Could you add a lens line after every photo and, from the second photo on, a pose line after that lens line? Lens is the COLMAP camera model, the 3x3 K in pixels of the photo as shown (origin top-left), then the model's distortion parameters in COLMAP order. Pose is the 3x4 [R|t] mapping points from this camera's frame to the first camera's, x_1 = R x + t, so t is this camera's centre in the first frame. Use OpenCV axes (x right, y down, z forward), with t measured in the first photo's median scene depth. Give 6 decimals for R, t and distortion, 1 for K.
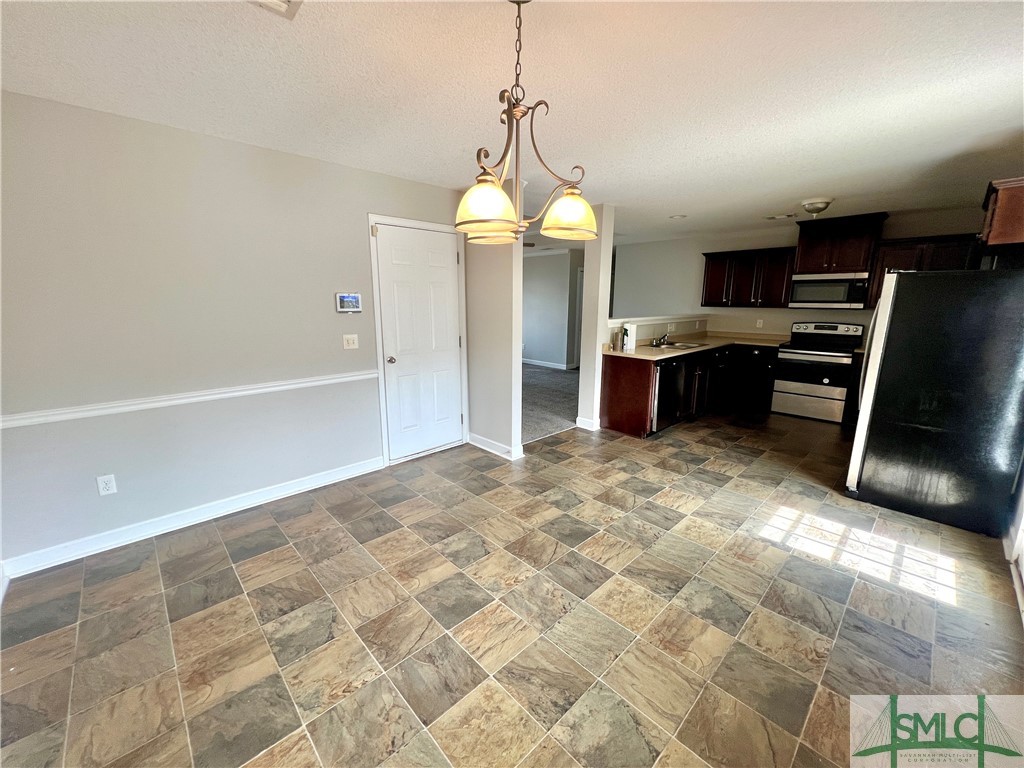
lens RADIAL K [[410.7, 0, 509.1], [0, 410.7, 383.0], [0, 0, 1]] dist [-0.002423, 0.001178]
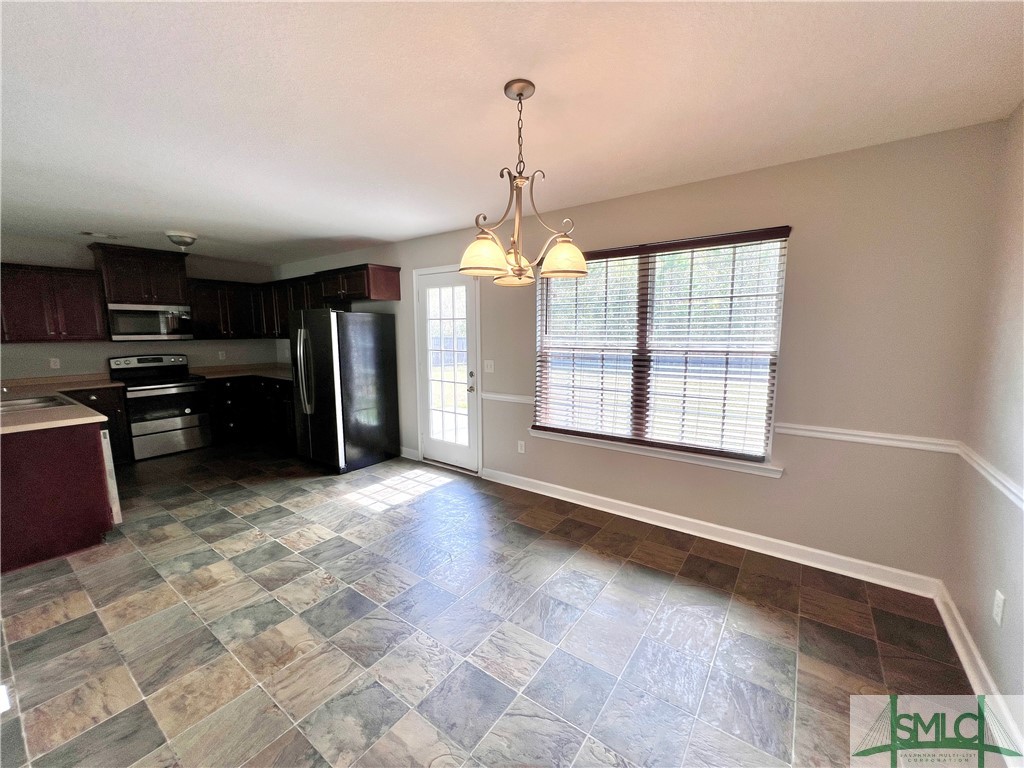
lens RADIAL K [[410.7, 0, 511.7], [0, 410.7, 386.8], [0, 0, 1]] dist [-0.002423, 0.001178]
pose [[-0.183978, -0.137900, 0.973209, -0.500700], [0.202801, 0.963481, 0.174859, -0.110571], [-0.961782, 0.229538, -0.149293, 0.533941]]
